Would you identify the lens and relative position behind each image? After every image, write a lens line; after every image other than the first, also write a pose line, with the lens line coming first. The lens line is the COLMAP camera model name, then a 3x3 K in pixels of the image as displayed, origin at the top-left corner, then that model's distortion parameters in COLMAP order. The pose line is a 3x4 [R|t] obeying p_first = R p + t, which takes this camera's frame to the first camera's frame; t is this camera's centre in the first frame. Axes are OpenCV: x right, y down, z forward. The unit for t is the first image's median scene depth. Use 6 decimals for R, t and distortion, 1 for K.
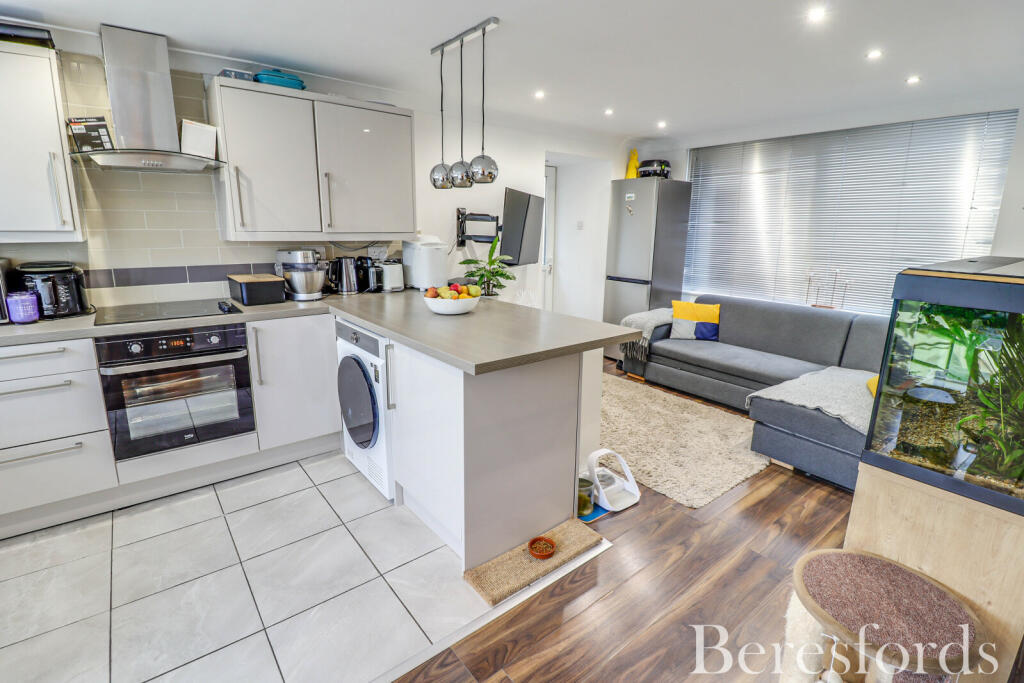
lens RADIAL K [[478.2, 0, 514.3], [0, 478.2, 331.8], [0, 0, 1]] dist [0.001929, -0.014059]
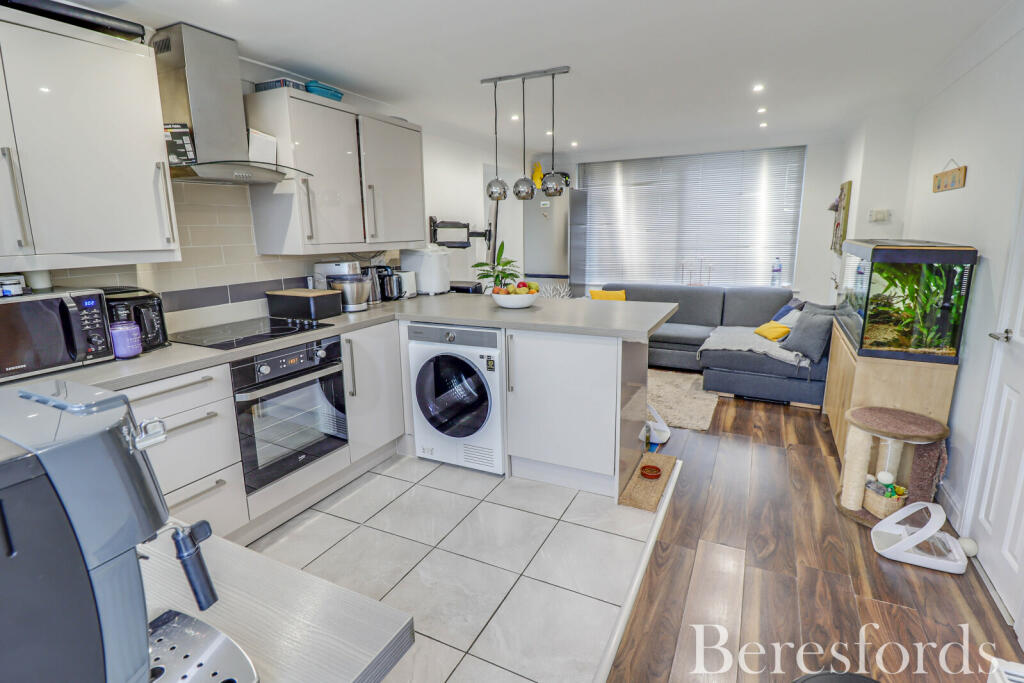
lens RADIAL K [[492.7, 0, 512.7], [0, 492.7, 332.2], [0, 0, 1]] dist [-0.000057, -0.015000]
pose [[0.908004, -0.111487, 0.403856, -0.592737], [0.117463, 0.993027, 0.010034, 0.006824], [-0.402158, 0.038327, 0.914768, -0.080648]]
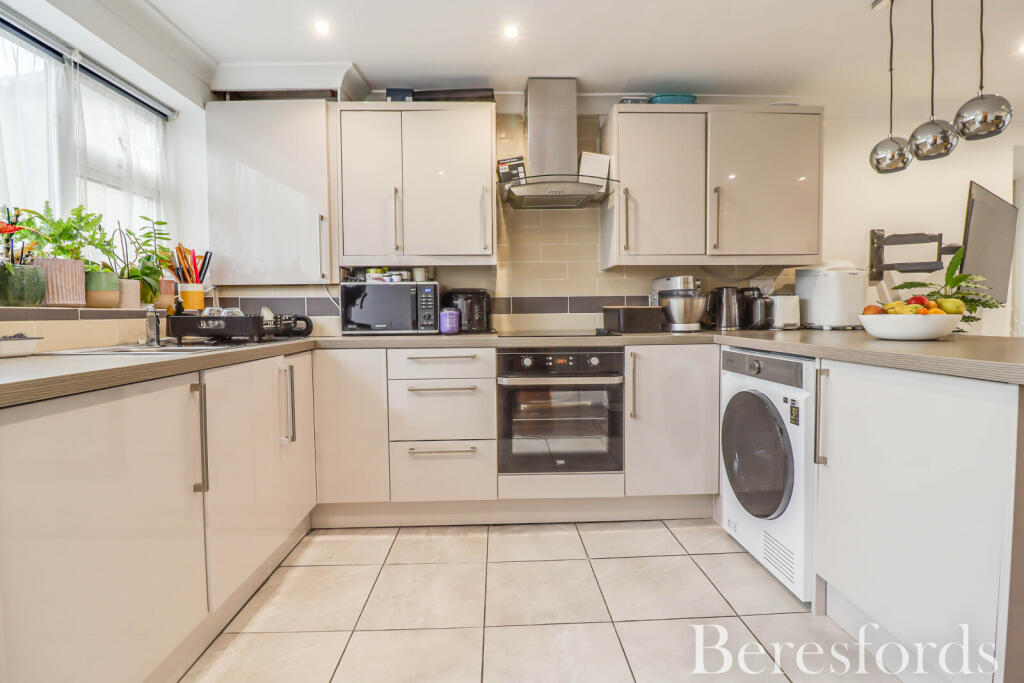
lens RADIAL K [[492.7, 0, 512.7], [0, 492.7, 332.2], [0, 0, 1]] dist [-0.000057, -0.015000]
pose [[0.801890, 0.000684, -0.597471, -0.155701], [-0.106607, 0.984116, -0.141955, 0.101042], [0.587884, 0.177527, 0.789225, 0.114186]]
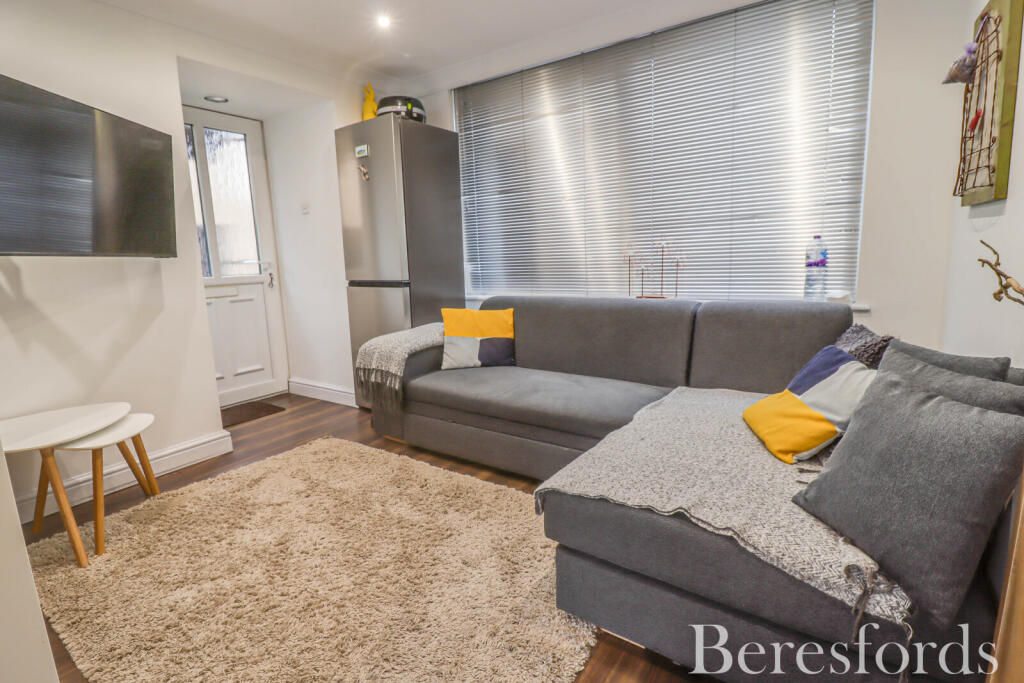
lens RADIAL K [[492.7, 0, 512.7], [0, 492.7, 332.2], [0, 0, 1]] dist [-0.000057, -0.015000]
pose [[0.948412, -0.094388, 0.302664, 0.366522], [0.112799, 0.992648, -0.043900, 0.006737], [-0.296295, 0.075775, 0.952086, 0.596453]]
